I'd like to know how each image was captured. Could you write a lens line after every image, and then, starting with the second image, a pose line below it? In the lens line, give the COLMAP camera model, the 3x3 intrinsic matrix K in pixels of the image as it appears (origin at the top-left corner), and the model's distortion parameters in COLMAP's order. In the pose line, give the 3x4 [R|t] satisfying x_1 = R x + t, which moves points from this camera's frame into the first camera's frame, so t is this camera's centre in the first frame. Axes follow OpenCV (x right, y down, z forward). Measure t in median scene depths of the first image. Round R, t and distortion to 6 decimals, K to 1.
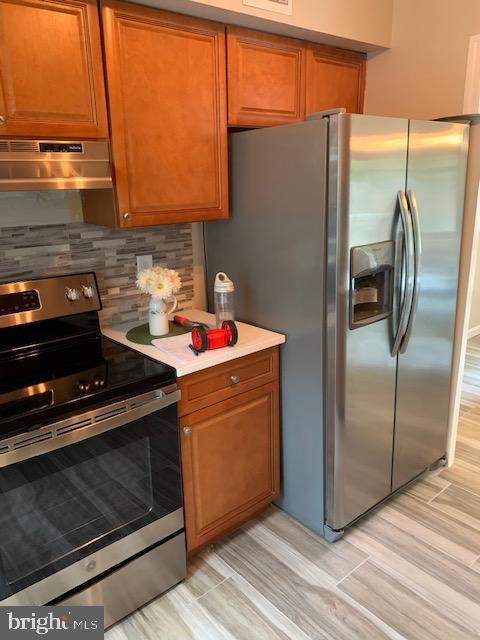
lens RADIAL K [[482.4, 0, 241.2], [0, 482.4, 318.2], [0, 0, 1]] dist [0.058791, -0.079799]
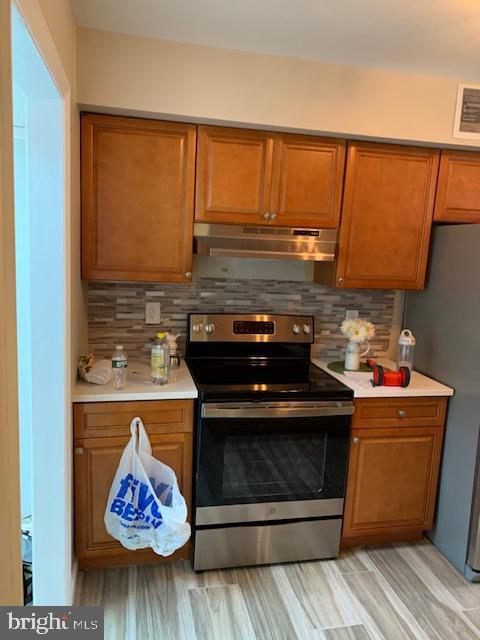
lens RADIAL K [[482.4, 0, 241.2], [0, 482.4, 318.2], [0, 0, 1]] dist [0.058791, -0.079799]
pose [[0.878579, 0.141204, -0.456246, 0.157462], [-0.196854, 0.977438, -0.076567, 0.060662], [0.435141, 0.157084, 0.886553, -0.344518]]
